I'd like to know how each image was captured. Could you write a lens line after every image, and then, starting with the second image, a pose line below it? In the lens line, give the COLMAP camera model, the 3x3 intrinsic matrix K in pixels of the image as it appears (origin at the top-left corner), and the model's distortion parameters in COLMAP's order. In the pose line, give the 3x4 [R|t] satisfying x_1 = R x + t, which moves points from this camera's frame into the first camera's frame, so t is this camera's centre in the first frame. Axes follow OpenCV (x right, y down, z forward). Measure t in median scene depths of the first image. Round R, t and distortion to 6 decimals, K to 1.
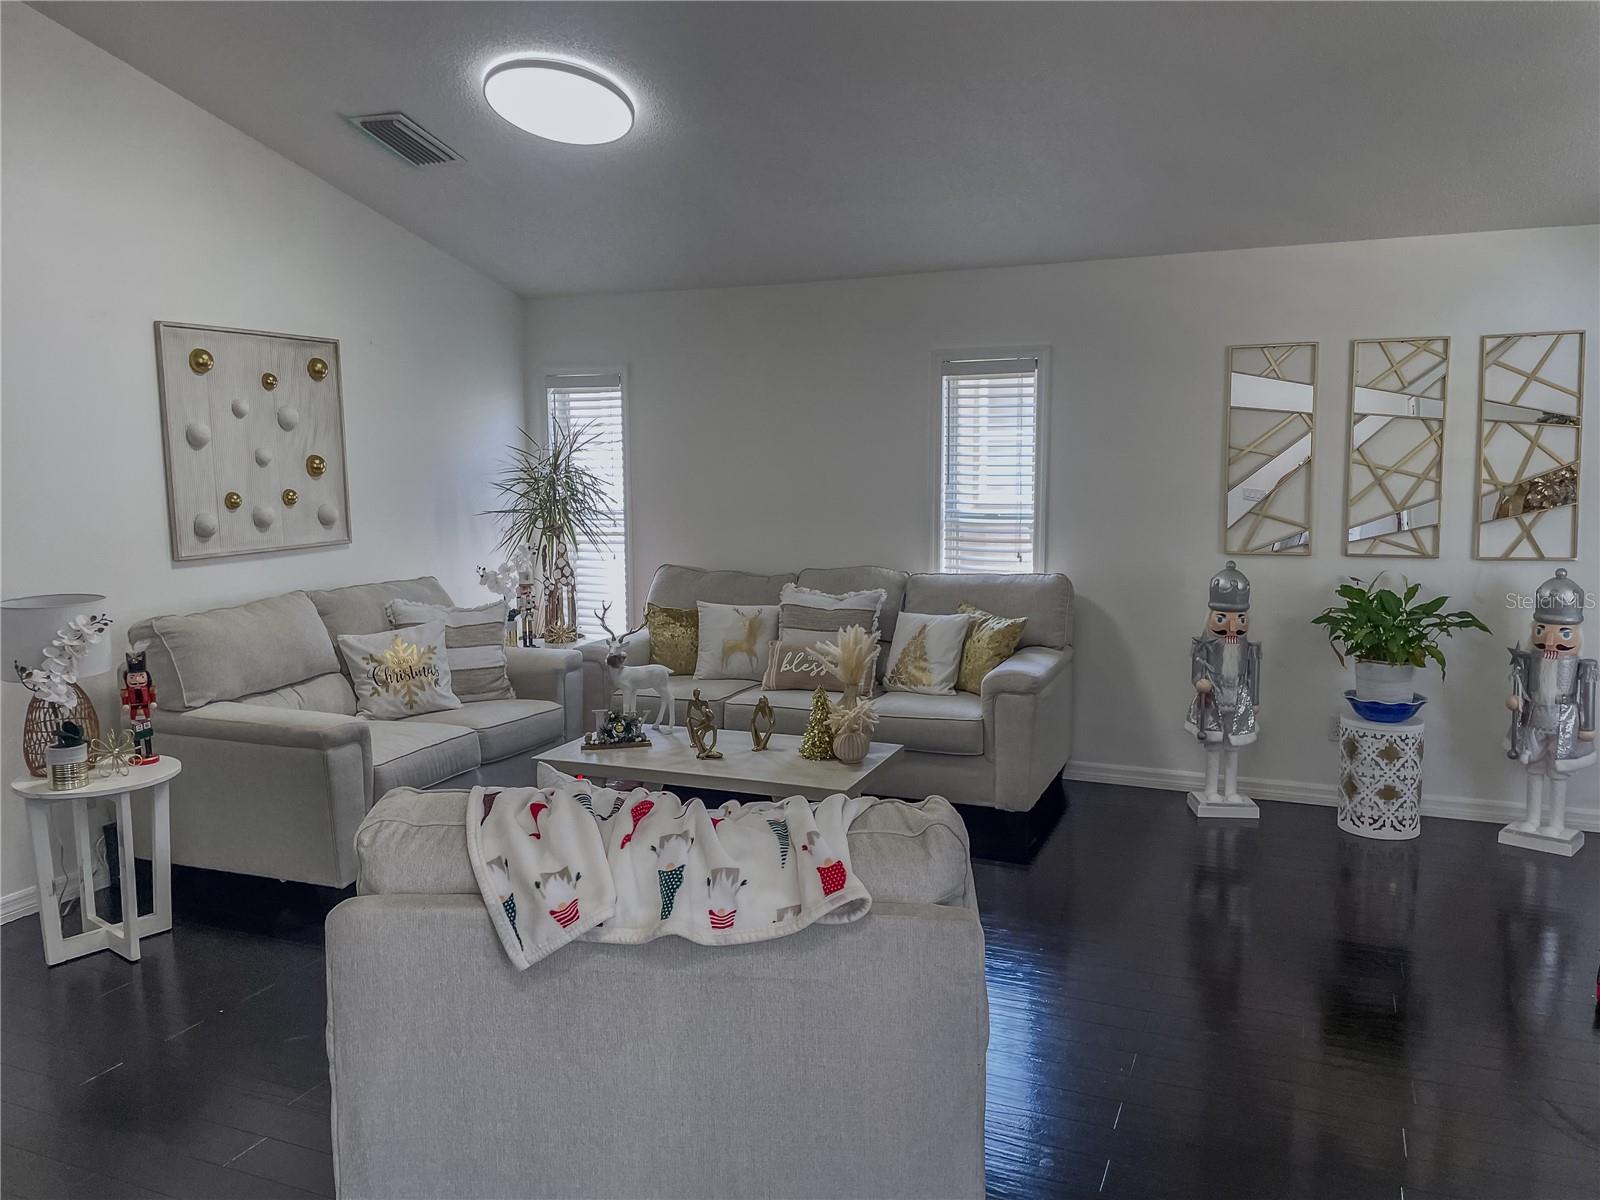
lens RADIAL K [[1201.8, 0, 801.2], [0, 1201.8, 597.9], [0, 0, 1]] dist [0.064602, -0.052199]
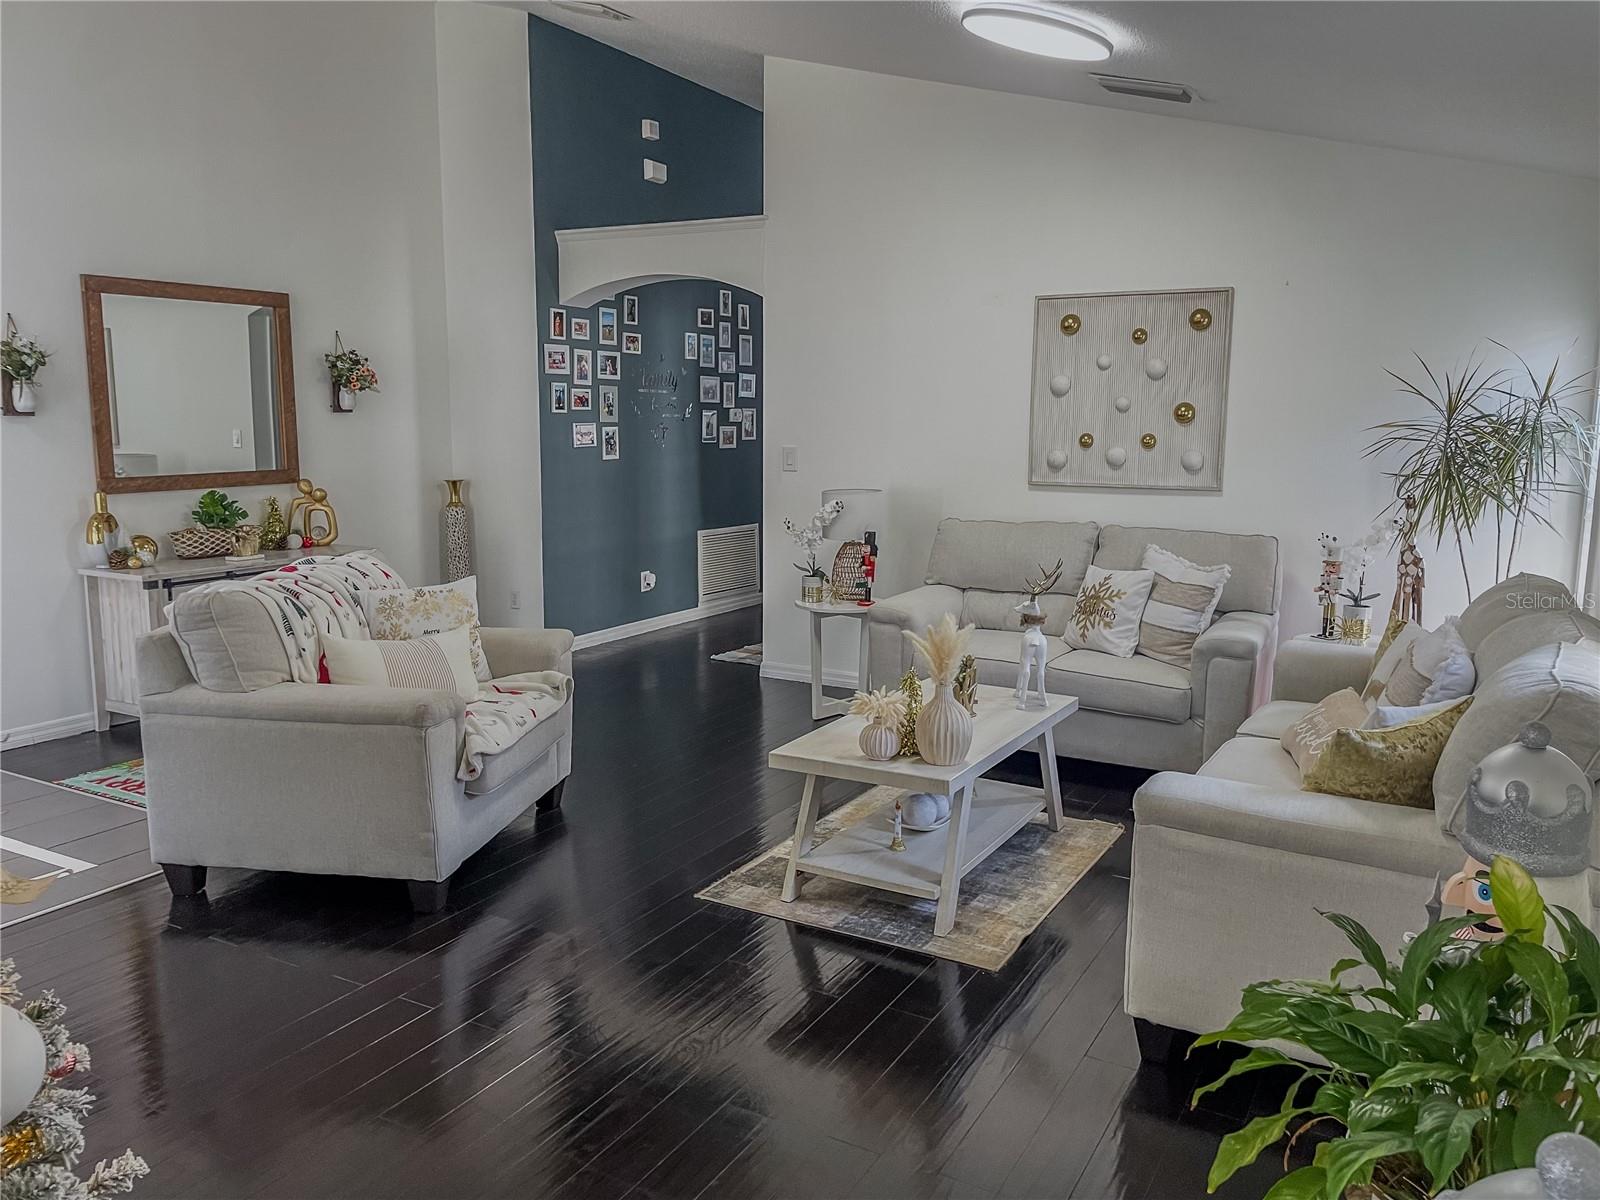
lens RADIAL K [[1201.8, 0, 799.6], [0, 1201.8, 597.0], [0, 0, 1]] dist [0.064602, -0.052199]
pose [[-0.103057, 0.162748, -0.981271, 0.691183], [-0.133363, 0.975355, 0.175773, -0.093609], [0.985694, 0.148980, -0.078812, 0.777348]]
